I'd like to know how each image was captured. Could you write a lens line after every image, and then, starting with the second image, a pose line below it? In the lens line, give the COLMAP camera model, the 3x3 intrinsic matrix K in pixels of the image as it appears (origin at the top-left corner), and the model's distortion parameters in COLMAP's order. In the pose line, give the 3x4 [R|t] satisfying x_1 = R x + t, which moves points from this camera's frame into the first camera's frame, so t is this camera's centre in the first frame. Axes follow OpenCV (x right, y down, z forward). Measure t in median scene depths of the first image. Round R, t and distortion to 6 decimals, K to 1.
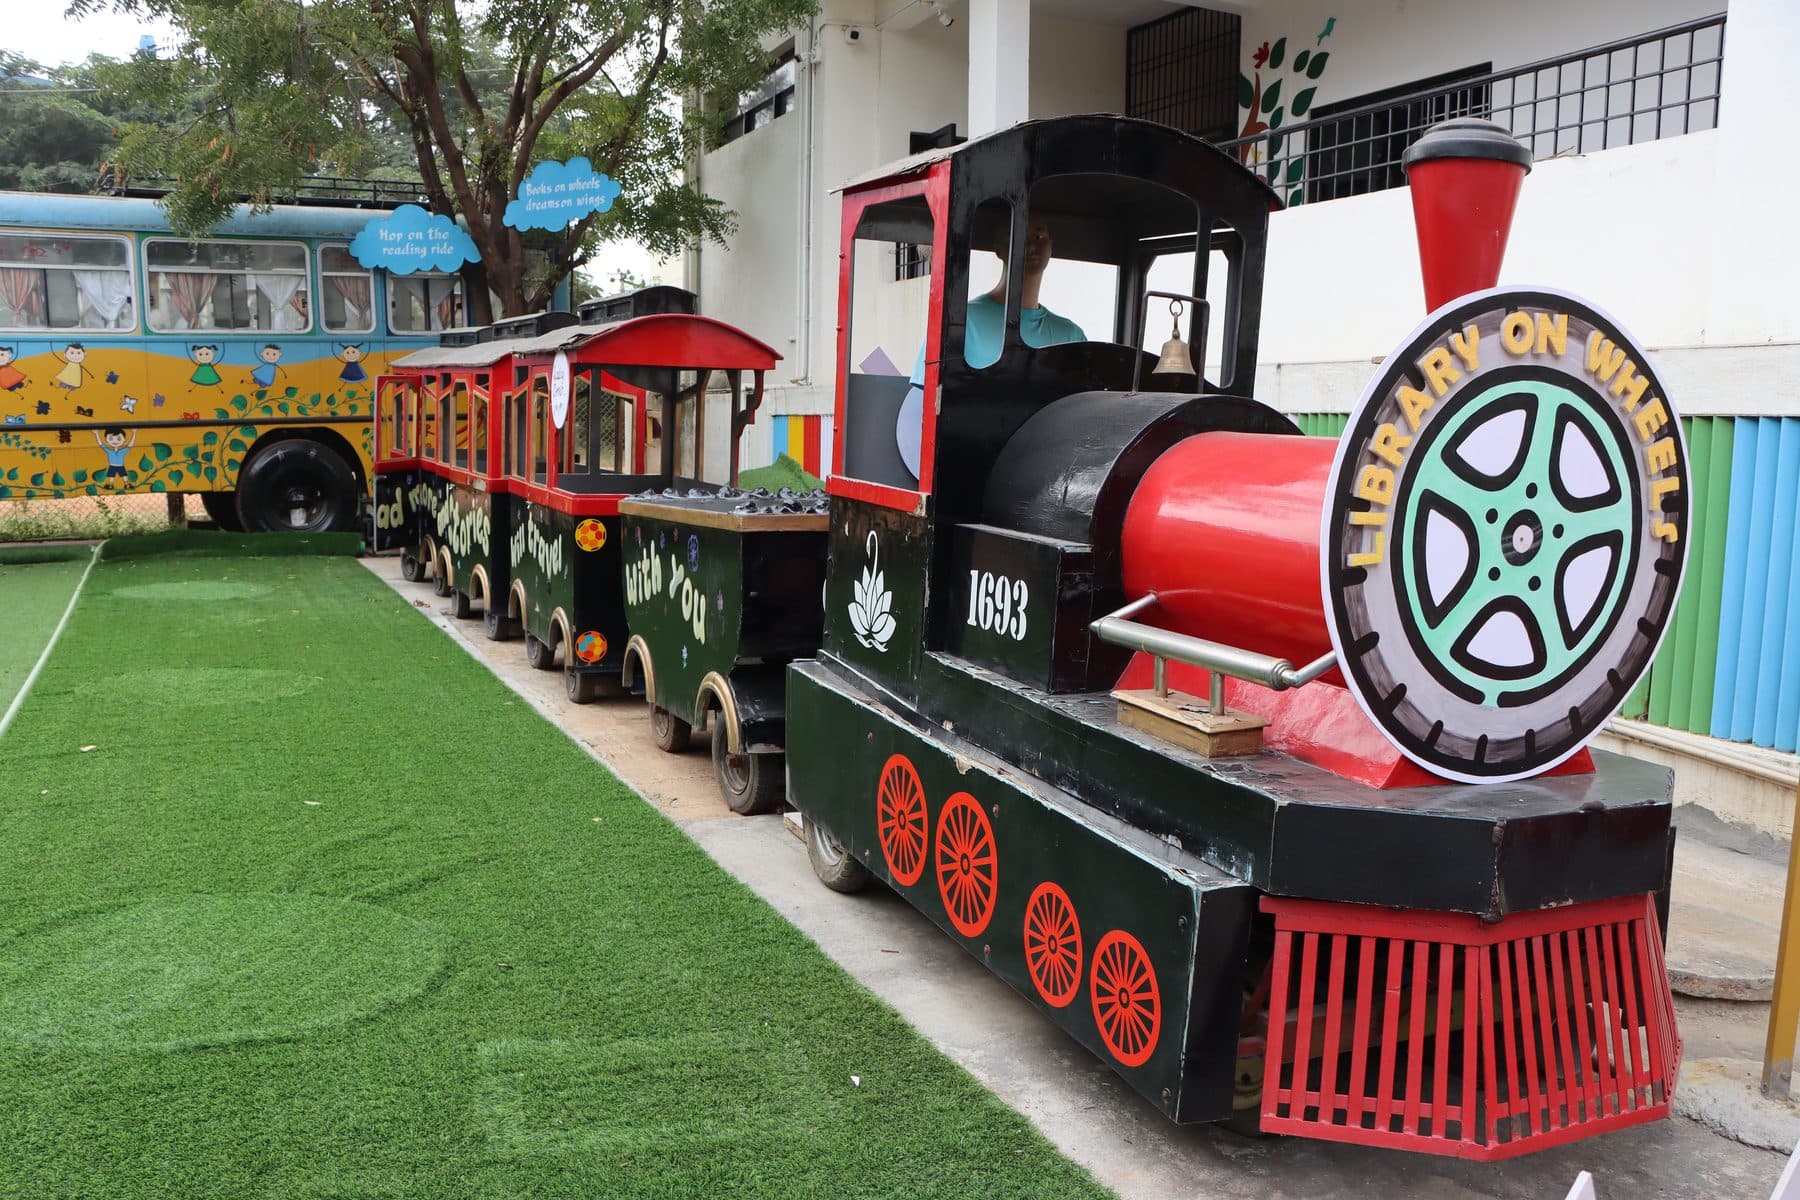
lens RADIAL K [[1460.7, 0, 900.6], [0, 1460.7, 627.5], [0, 0, 1]] dist [-0.103686, 0.012958]
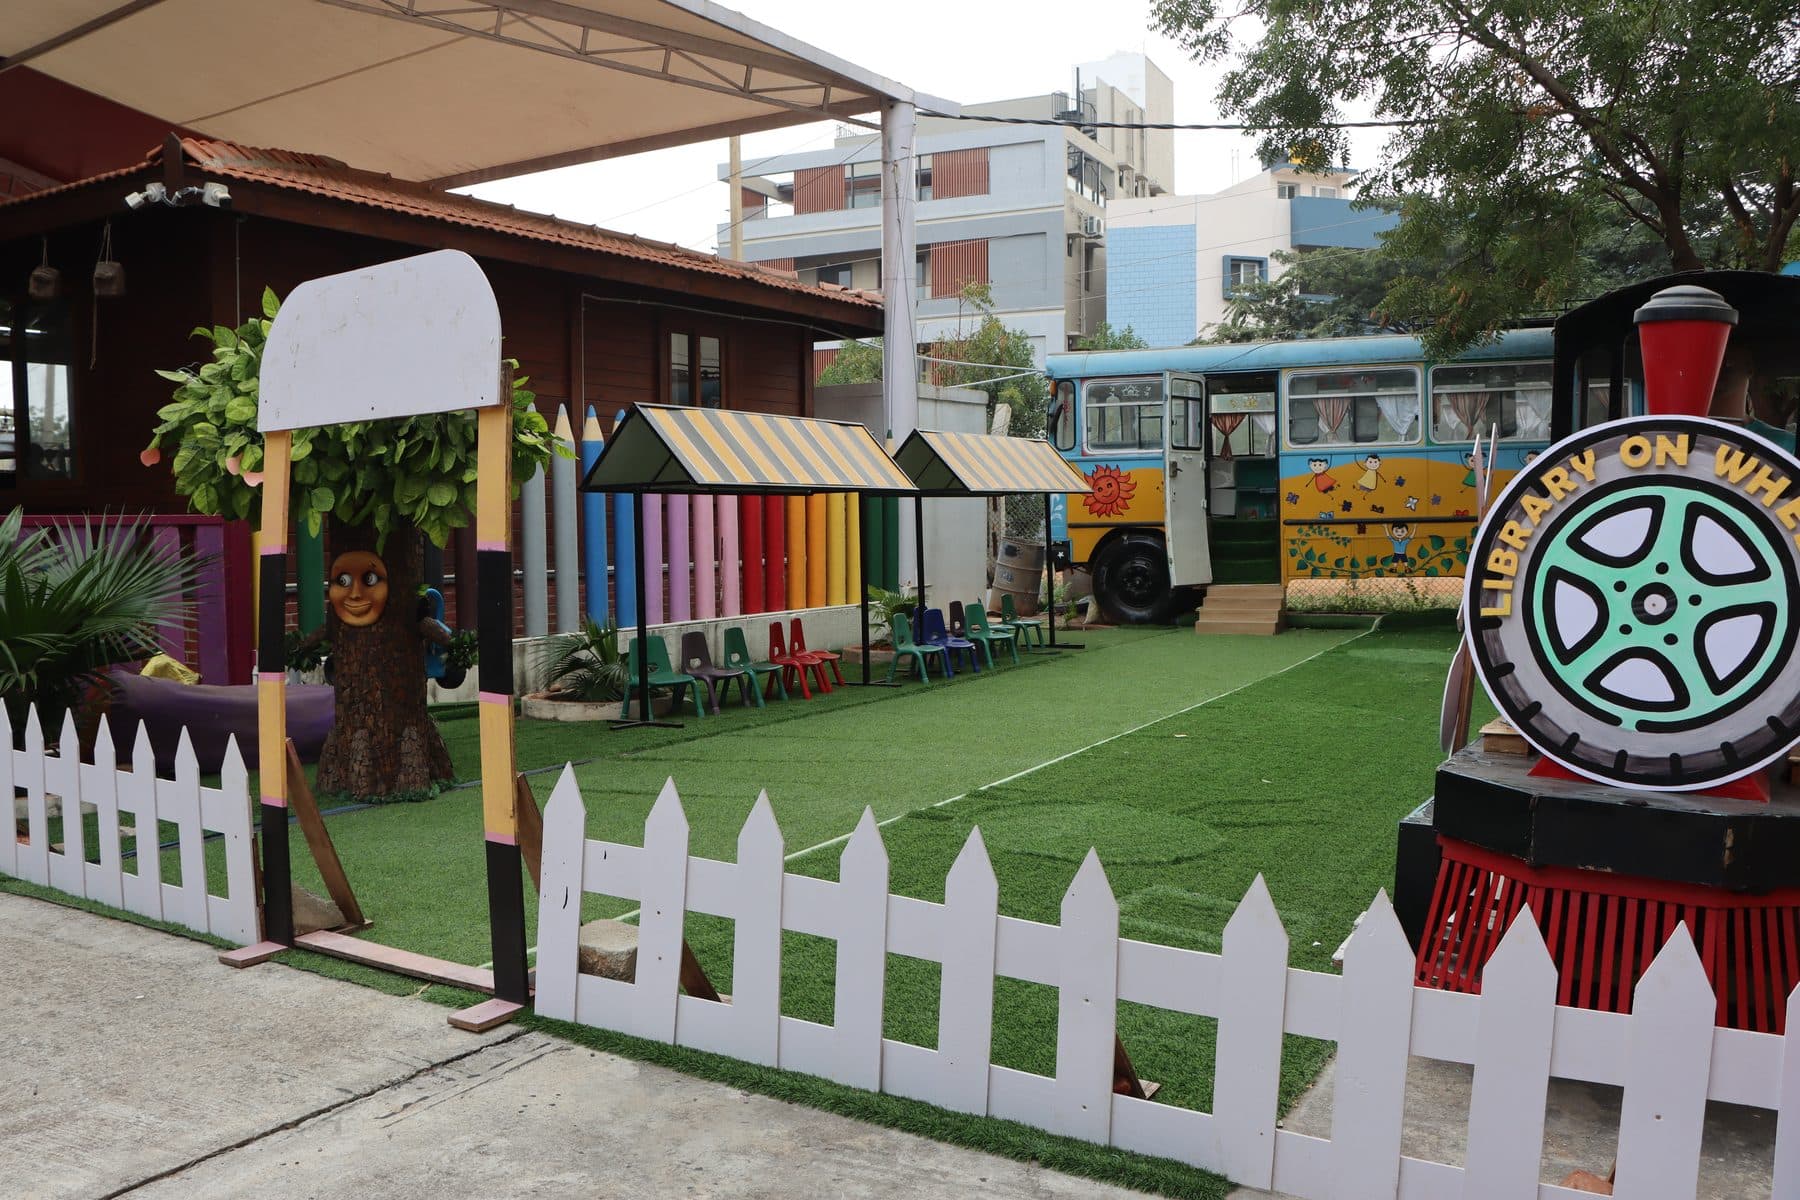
lens RADIAL K [[1471.5, 0, 900.0], [0, 1471.5, 600.0], [0, 0, 1]] dist [0.001452, 0.001443]
pose [[0.572403, 0.034048, -0.819265, 1.139172], [-0.104142, 0.994065, -0.031449, 0.049057], [0.813332, 0.103321, 0.572551, -0.345747]]
